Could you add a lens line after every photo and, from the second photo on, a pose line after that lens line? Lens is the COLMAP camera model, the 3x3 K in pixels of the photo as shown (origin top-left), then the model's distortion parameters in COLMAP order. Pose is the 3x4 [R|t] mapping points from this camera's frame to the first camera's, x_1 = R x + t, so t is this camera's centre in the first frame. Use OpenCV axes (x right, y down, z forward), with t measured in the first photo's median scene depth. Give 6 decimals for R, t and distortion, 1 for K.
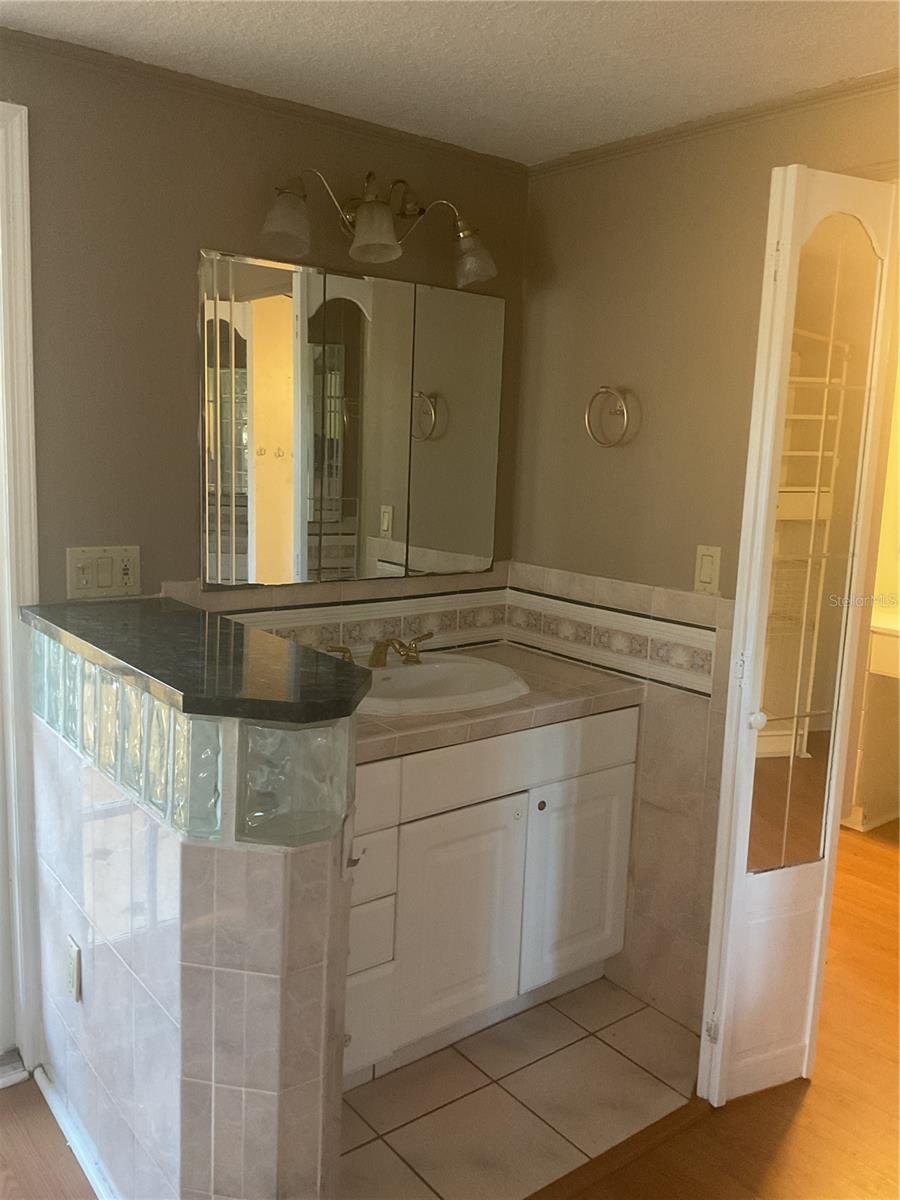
lens RADIAL K [[988.1, 0, 456.4], [0, 988.1, 598.5], [0, 0, 1]] dist [0.101222, -0.188819]
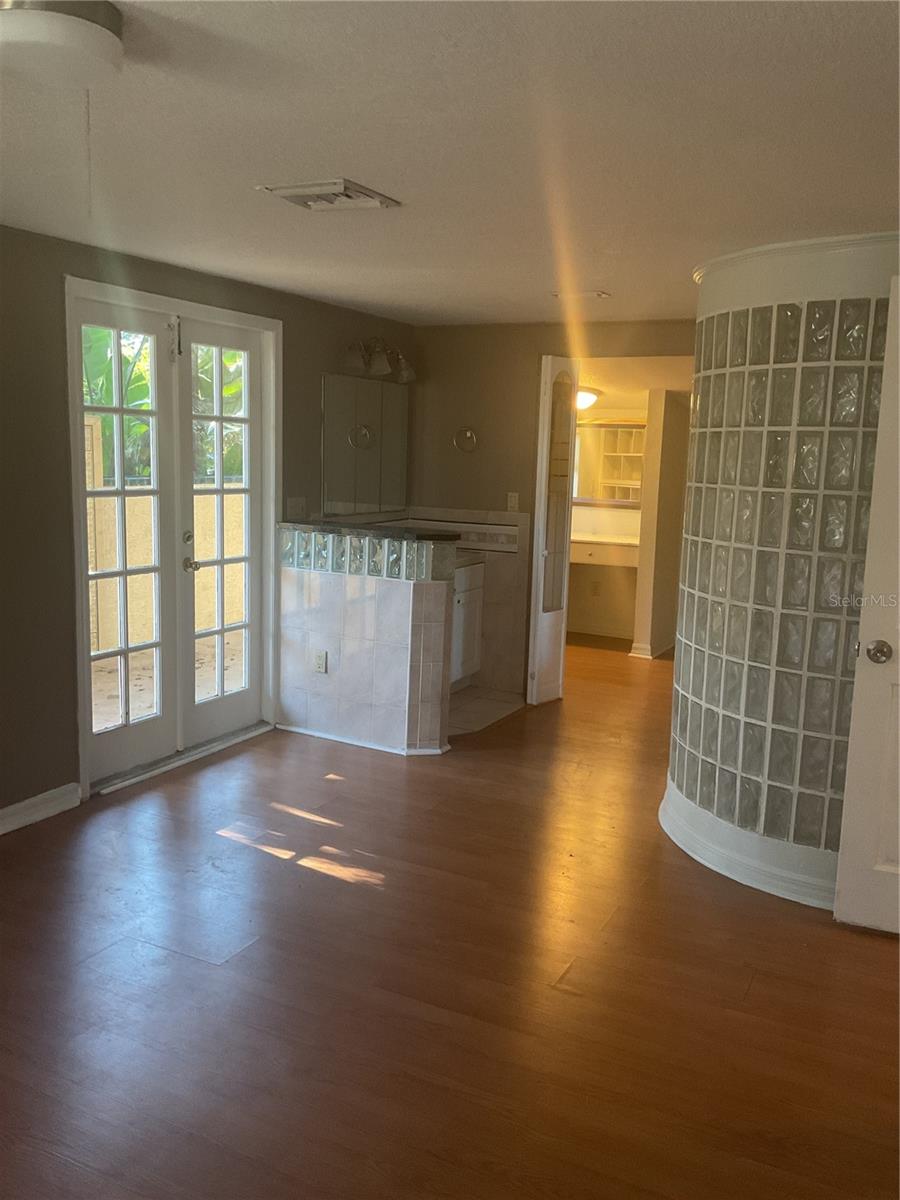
lens RADIAL K [[988.1, 0, 445.4], [0, 988.1, 598.2], [0, 0, 1]] dist [0.101222, -0.188819]
pose [[0.913654, -0.069437, 0.400518, -0.950740], [0.067247, 0.997545, 0.019540, 0.157844], [-0.400892, 0.009081, 0.916081, -1.252511]]
